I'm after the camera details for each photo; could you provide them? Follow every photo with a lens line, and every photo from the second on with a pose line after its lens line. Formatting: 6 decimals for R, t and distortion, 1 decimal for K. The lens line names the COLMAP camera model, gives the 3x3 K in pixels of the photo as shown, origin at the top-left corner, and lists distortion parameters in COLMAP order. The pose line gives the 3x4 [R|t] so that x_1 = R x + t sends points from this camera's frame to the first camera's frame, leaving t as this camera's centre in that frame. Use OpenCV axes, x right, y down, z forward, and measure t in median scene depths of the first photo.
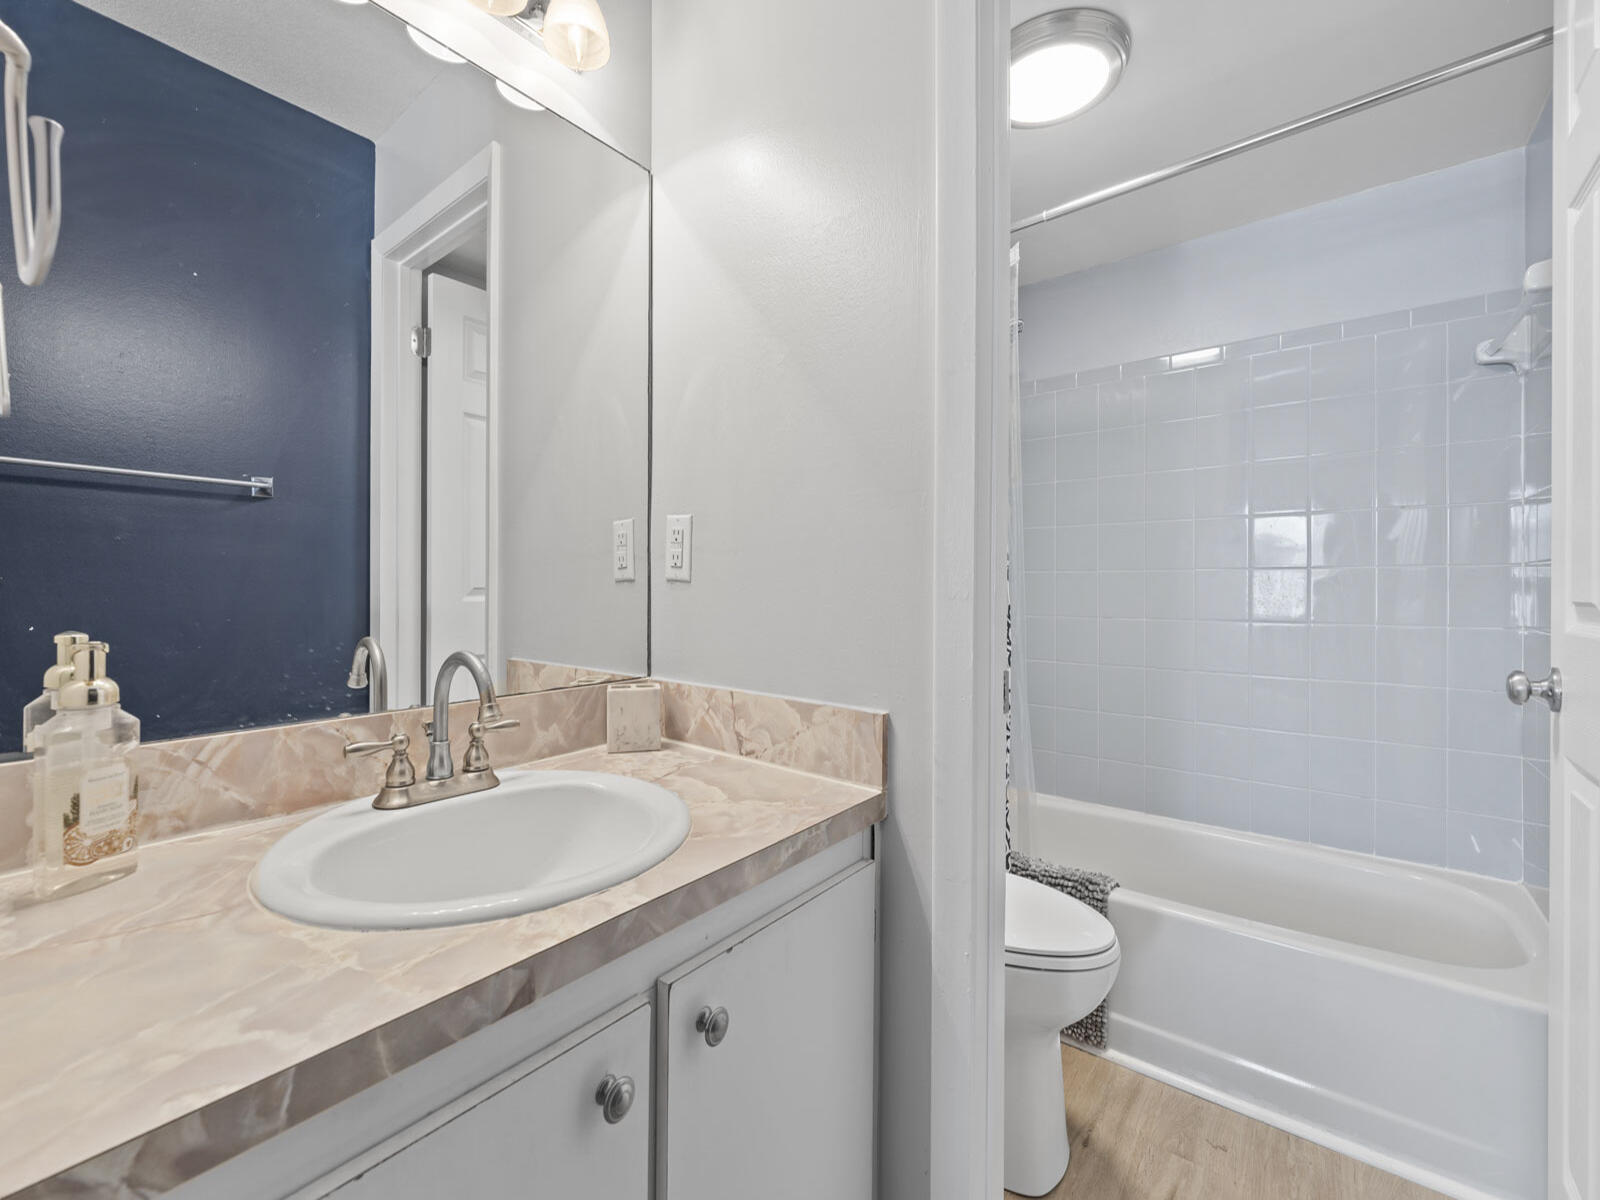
lens RADIAL K [[652.0, 0, 800.0], [0, 652.0, 600.0], [0, 0, 1]] dist [0.000894, 0.000103]
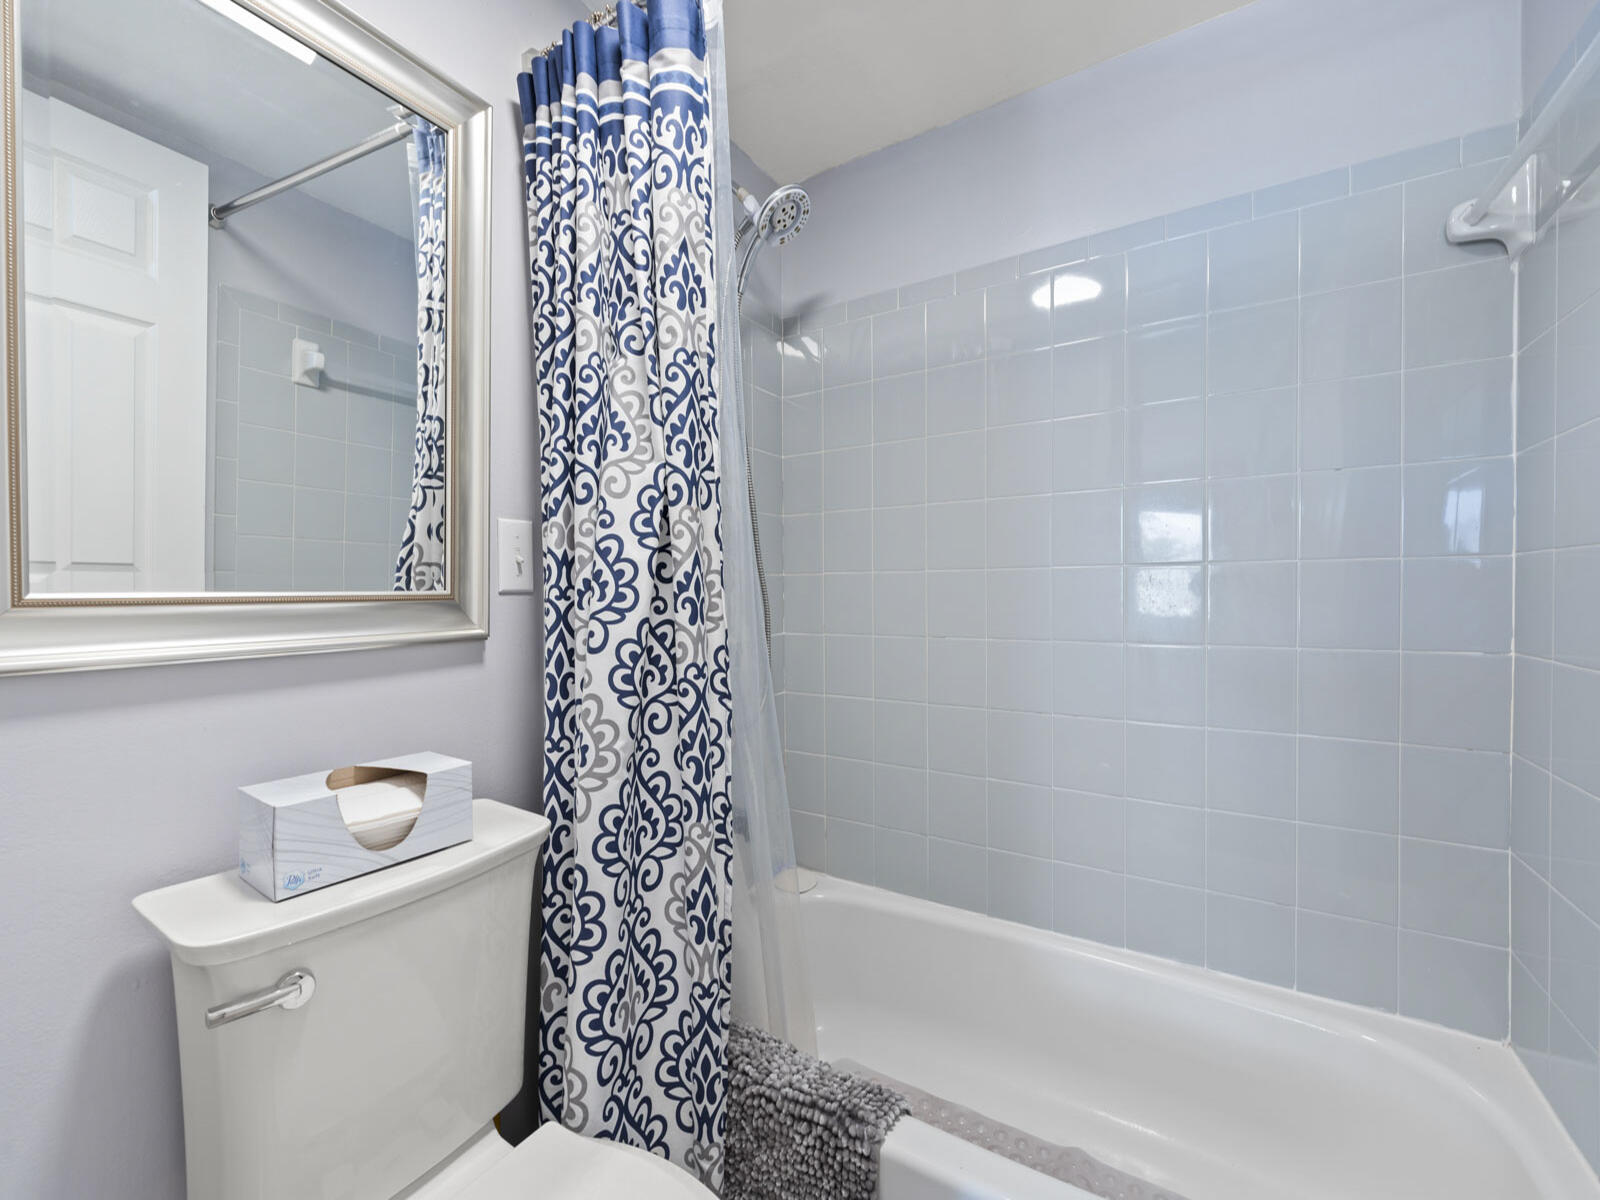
lens RADIAL K [[661.4, 0, 800.0], [0, 661.4, 600.0], [0, 0, 1]] dist [-0.001066, -0.000165]
pose [[0.991613, -0.001235, 0.129240, 0.290402], [0.000709, 0.999991, 0.004109, -0.013072], [-0.129244, -0.003983, 0.991605, 0.395667]]
